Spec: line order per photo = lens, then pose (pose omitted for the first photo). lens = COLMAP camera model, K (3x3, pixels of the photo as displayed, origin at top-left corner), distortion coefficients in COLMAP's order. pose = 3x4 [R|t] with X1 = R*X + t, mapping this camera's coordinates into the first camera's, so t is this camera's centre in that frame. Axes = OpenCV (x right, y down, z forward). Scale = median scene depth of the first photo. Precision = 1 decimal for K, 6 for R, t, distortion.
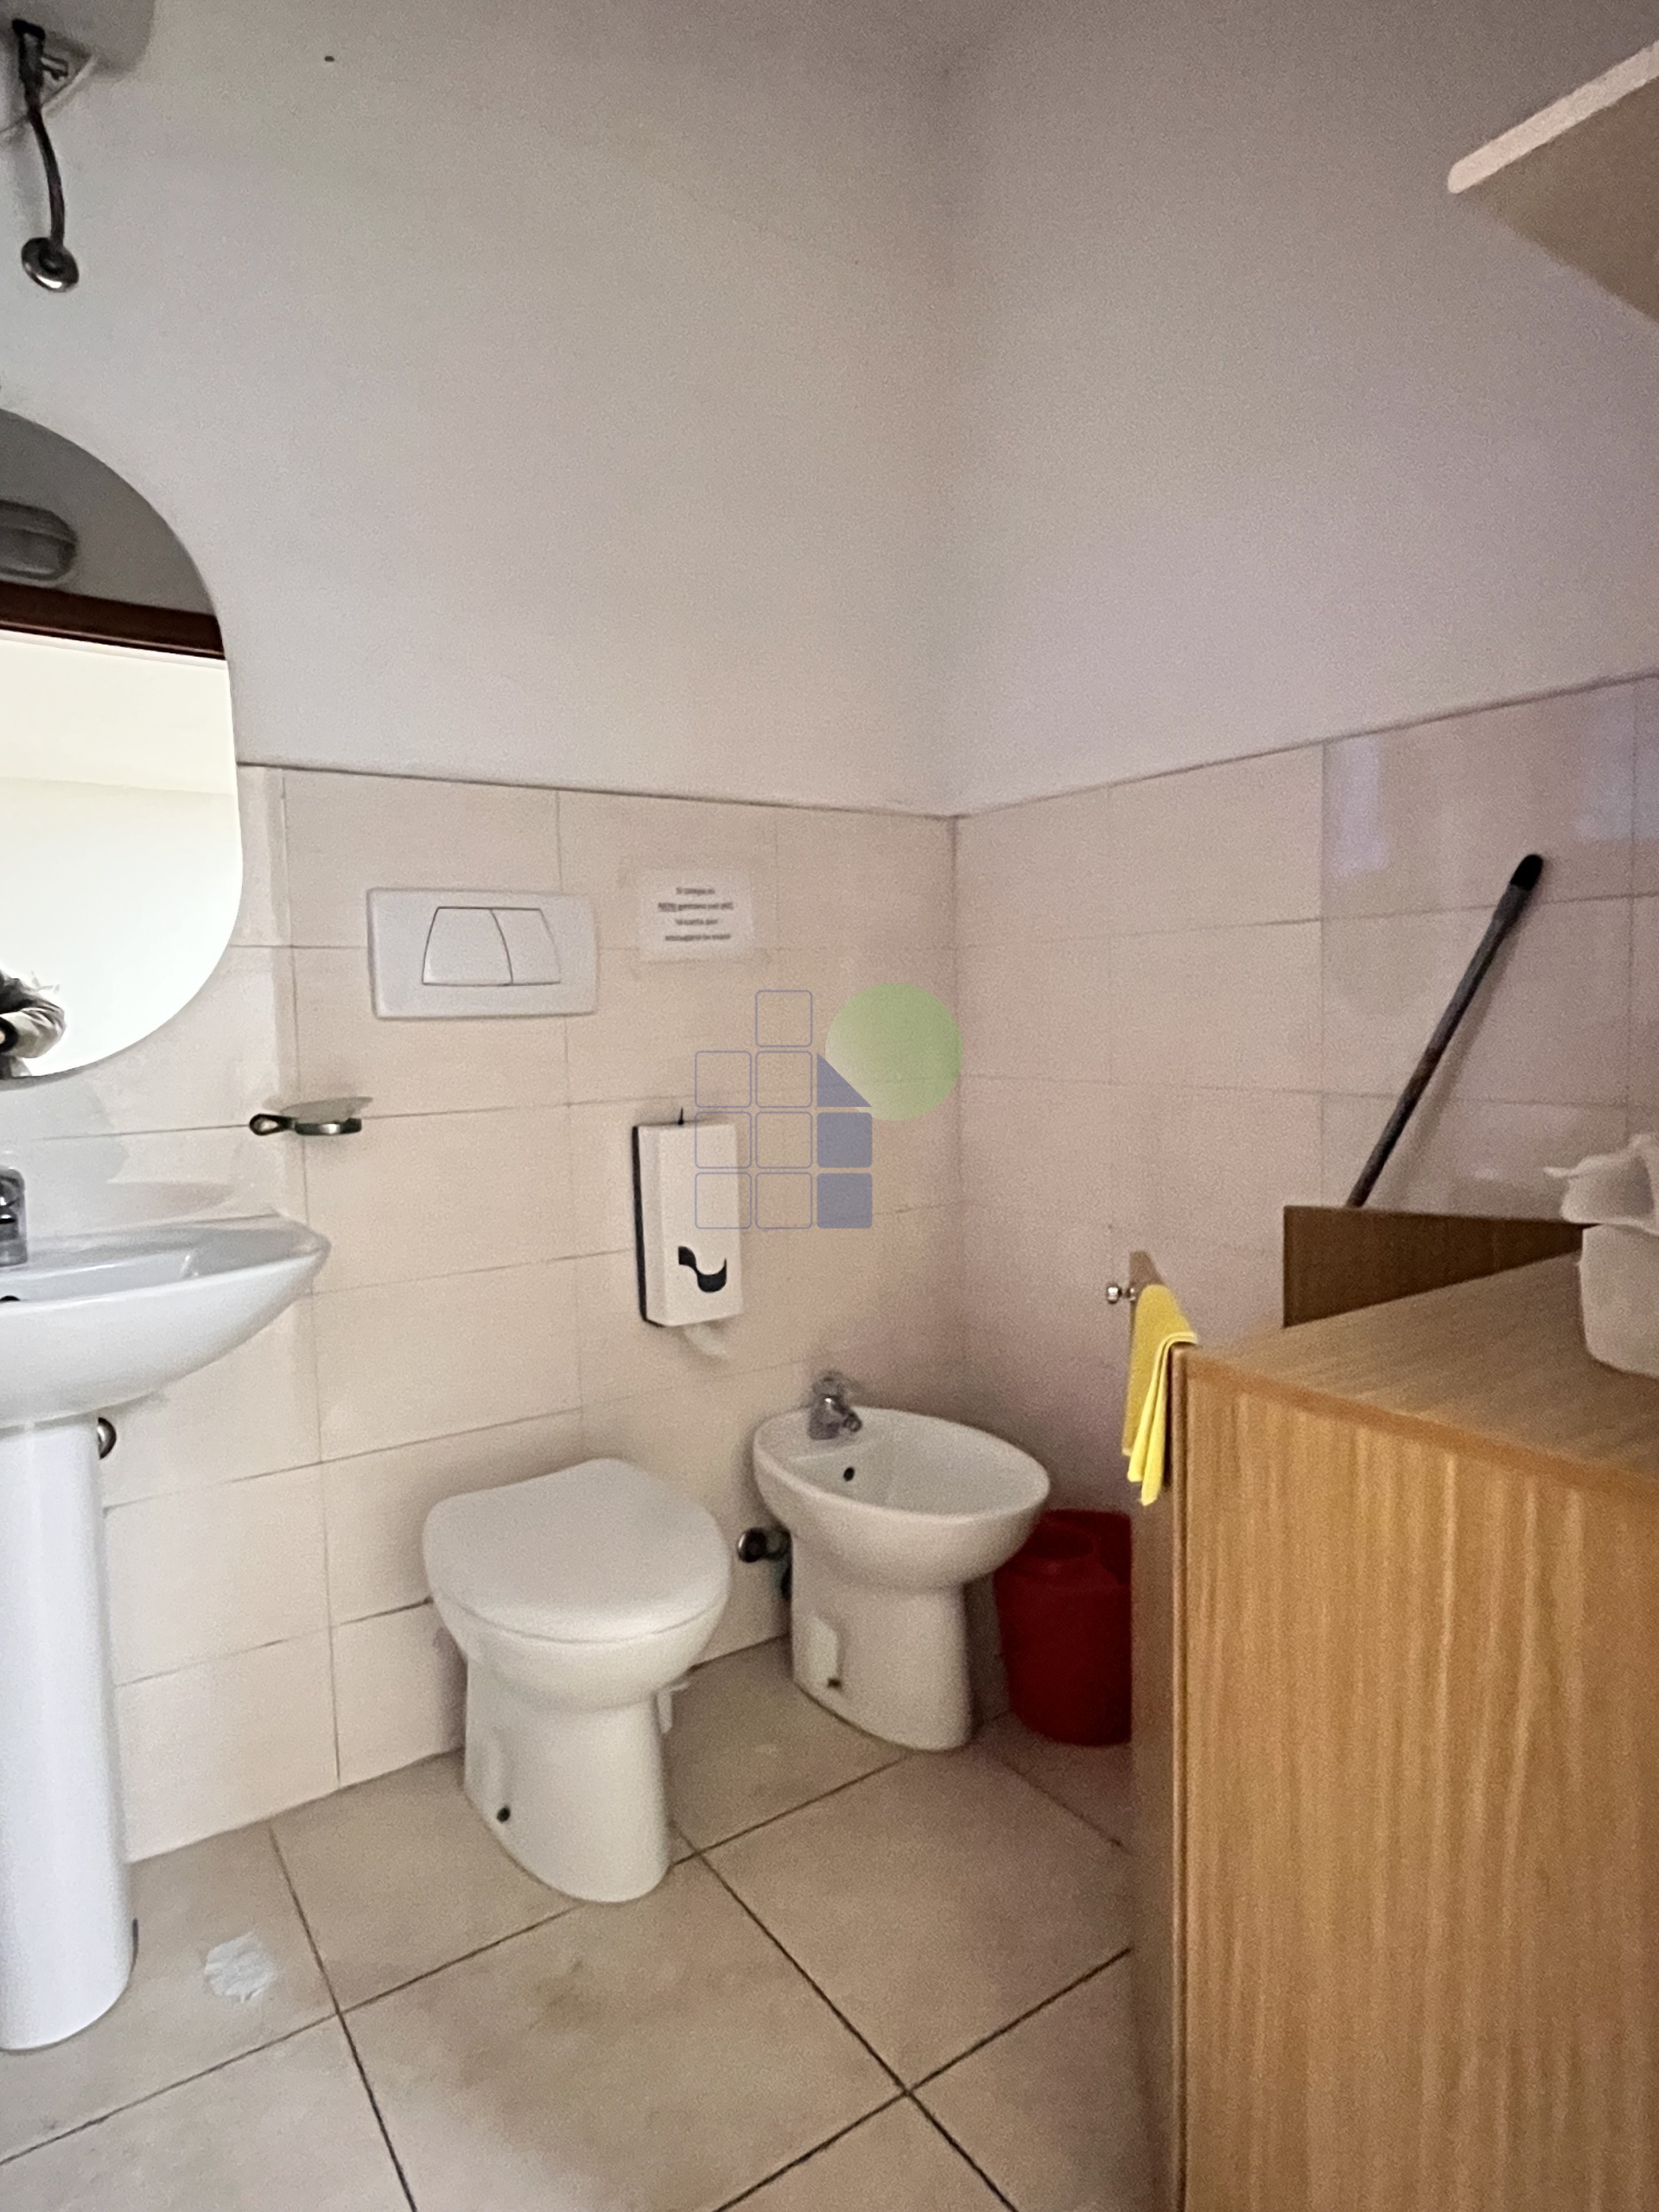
lens RADIAL K [[1273.7, 0, 829.5], [0, 1273.7, 1106.0], [0, 0, 1]] dist [-0.002393, -0.001525]
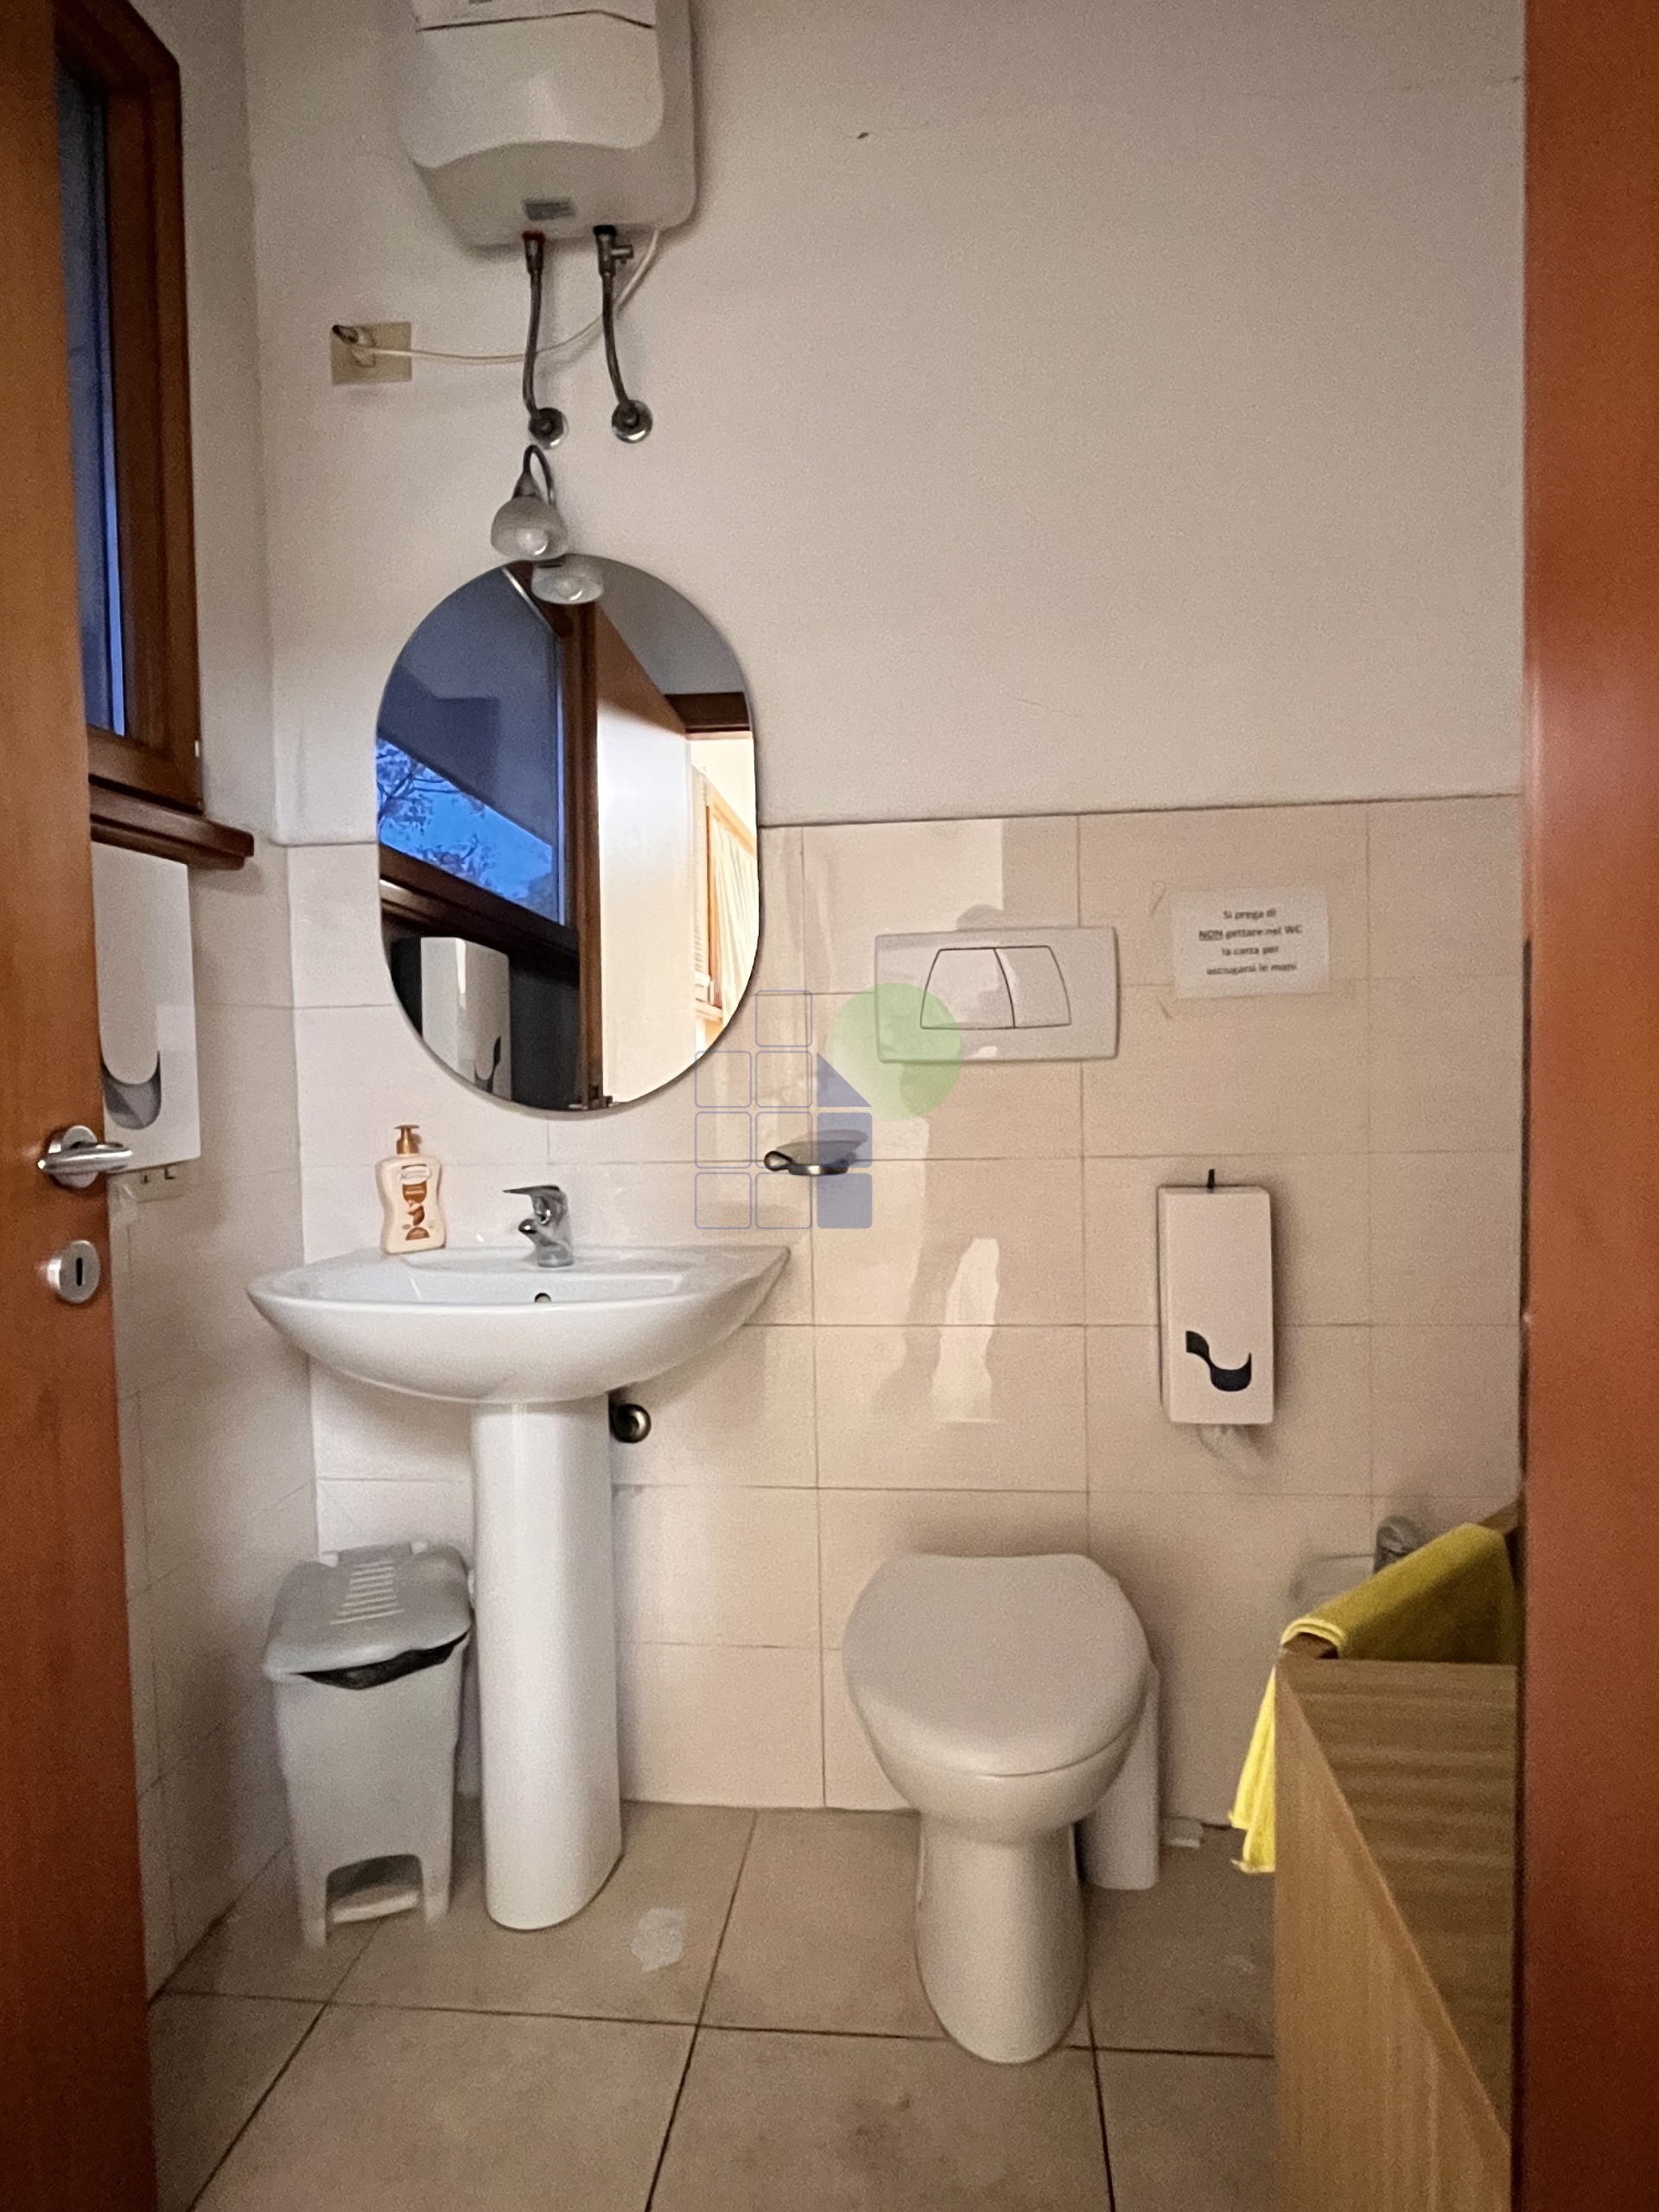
lens RADIAL K [[1273.7, 0, 829.5], [0, 1273.7, 1106.0], [0, 0, 1]] dist [-0.002393, -0.001525]
pose [[0.763323, 0.038143, -0.644890, 0.246738], [-0.047217, 0.998880, 0.003192, -0.032777], [0.644289, 0.028014, 0.764269, 0.185882]]
